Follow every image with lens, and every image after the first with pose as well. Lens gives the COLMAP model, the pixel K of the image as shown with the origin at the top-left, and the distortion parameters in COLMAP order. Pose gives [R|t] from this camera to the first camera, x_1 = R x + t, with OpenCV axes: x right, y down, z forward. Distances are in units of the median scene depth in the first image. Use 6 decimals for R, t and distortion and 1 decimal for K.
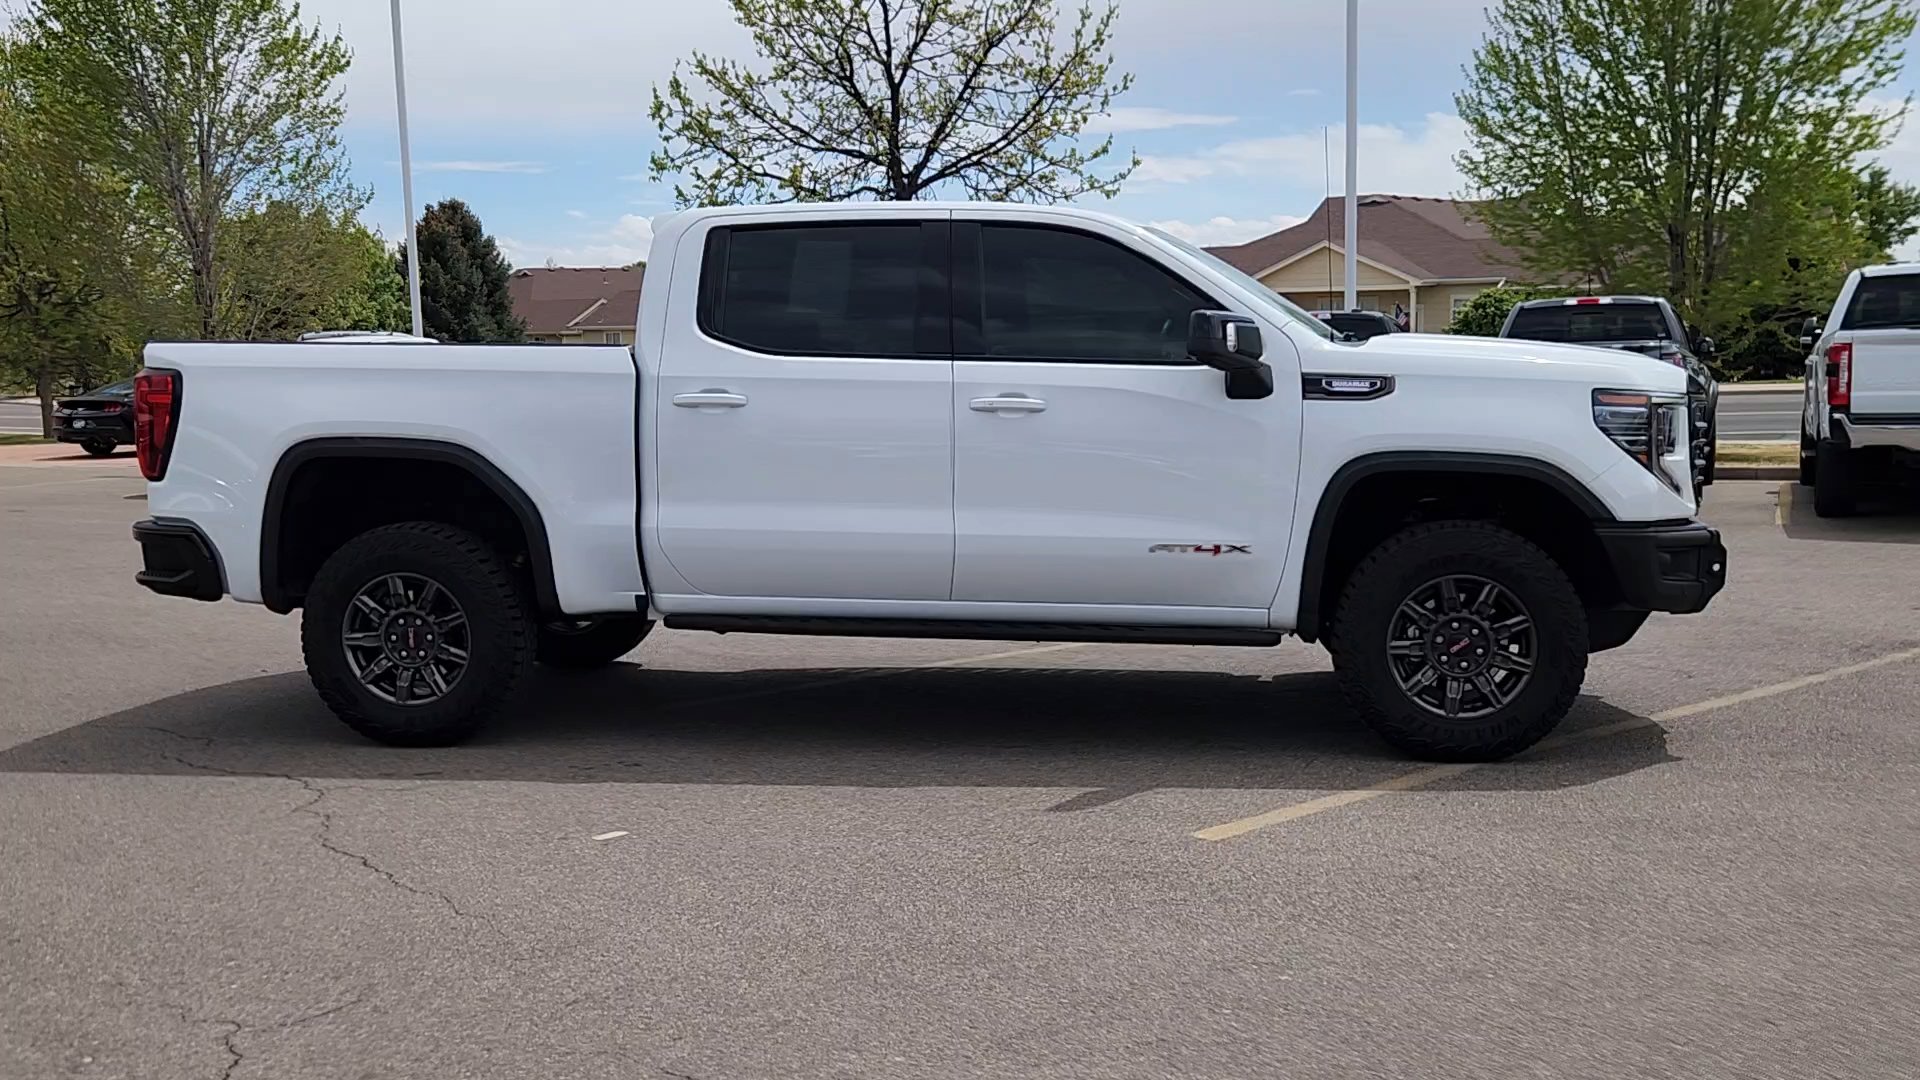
lens RADIAL K [[1845.4, 0, 944.5], [0, 1845.4, 543.1], [0, 0, 1]] dist [0.027275, 0.000000]
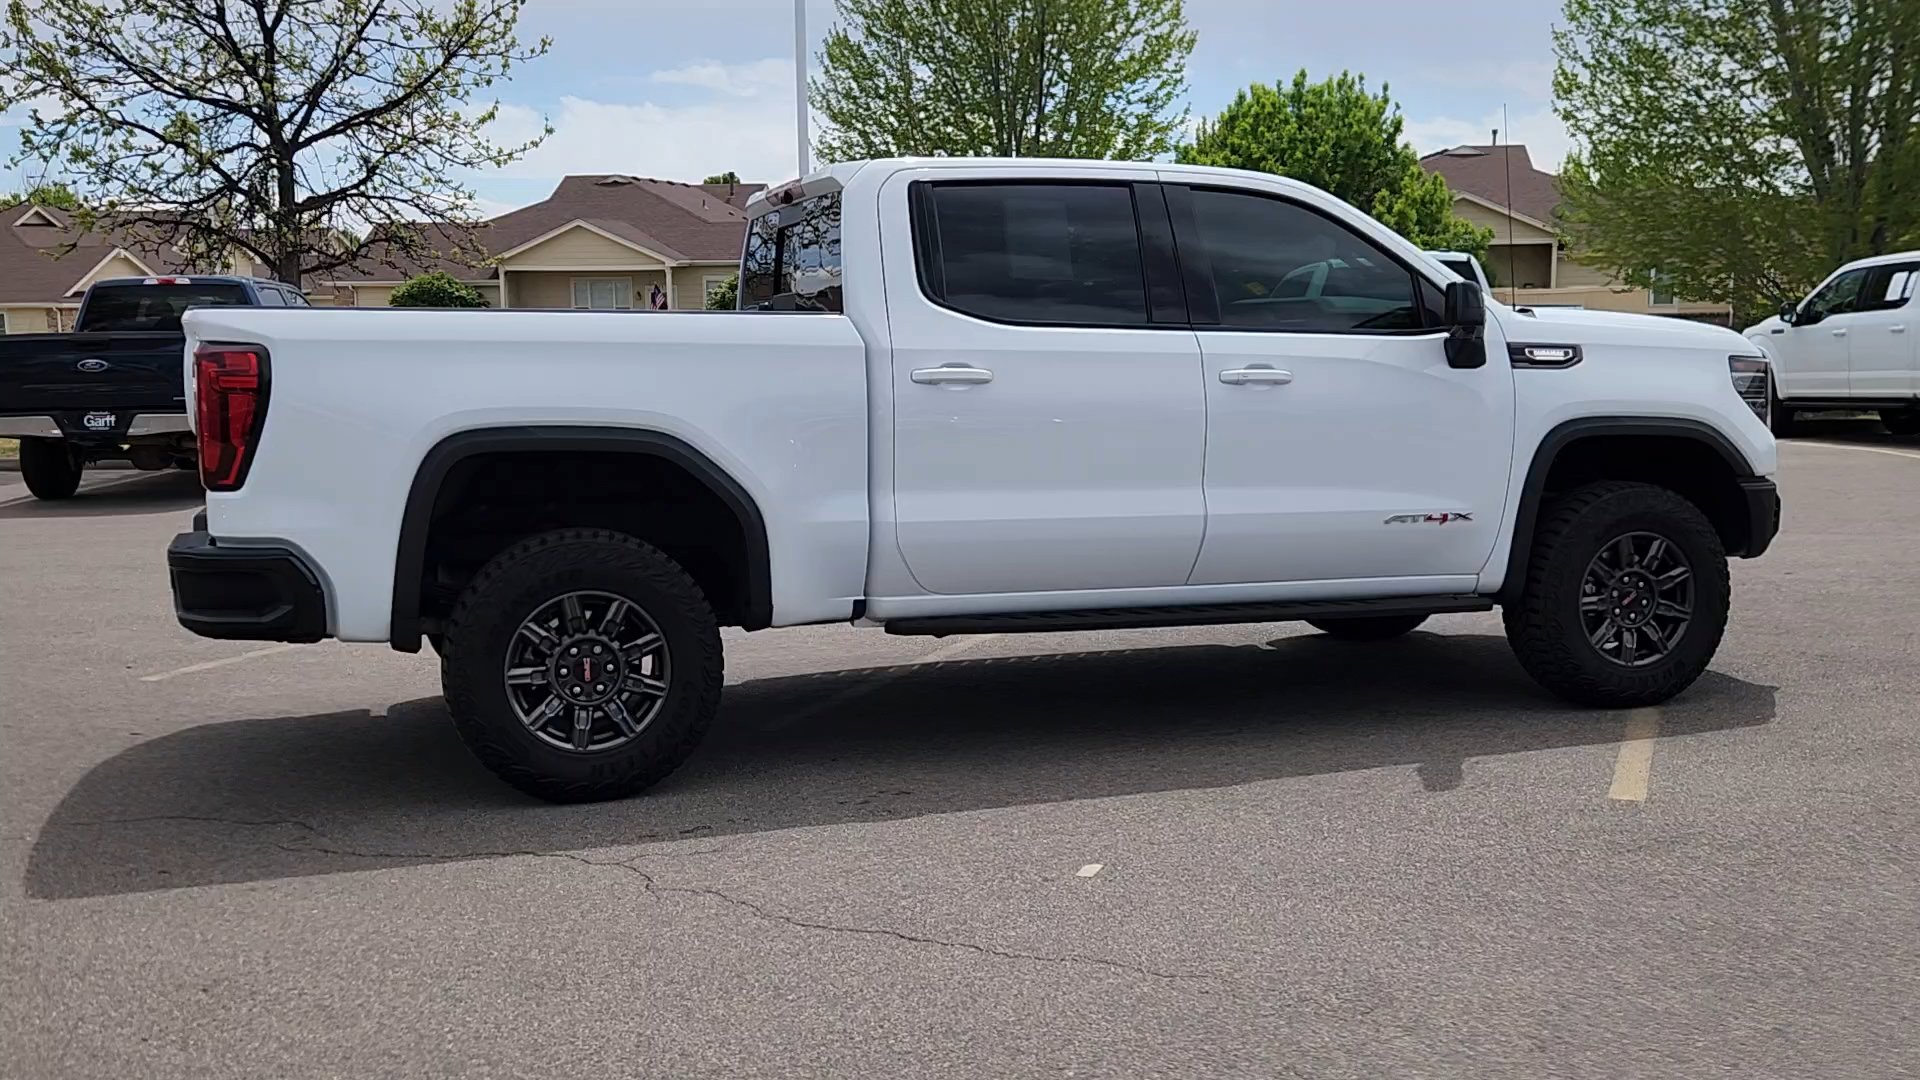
lens RADIAL K [[1845.4, 0, 941.1], [0, 1845.4, 544.9], [0, 0, 1]] dist [0.027275, 0.000000]
pose [[0.901254, -0.049219, 0.430486, -0.508071], [0.044421, 0.998788, 0.021196, -0.014819], [-0.431008, 0.000019, 0.902348, 0.196651]]
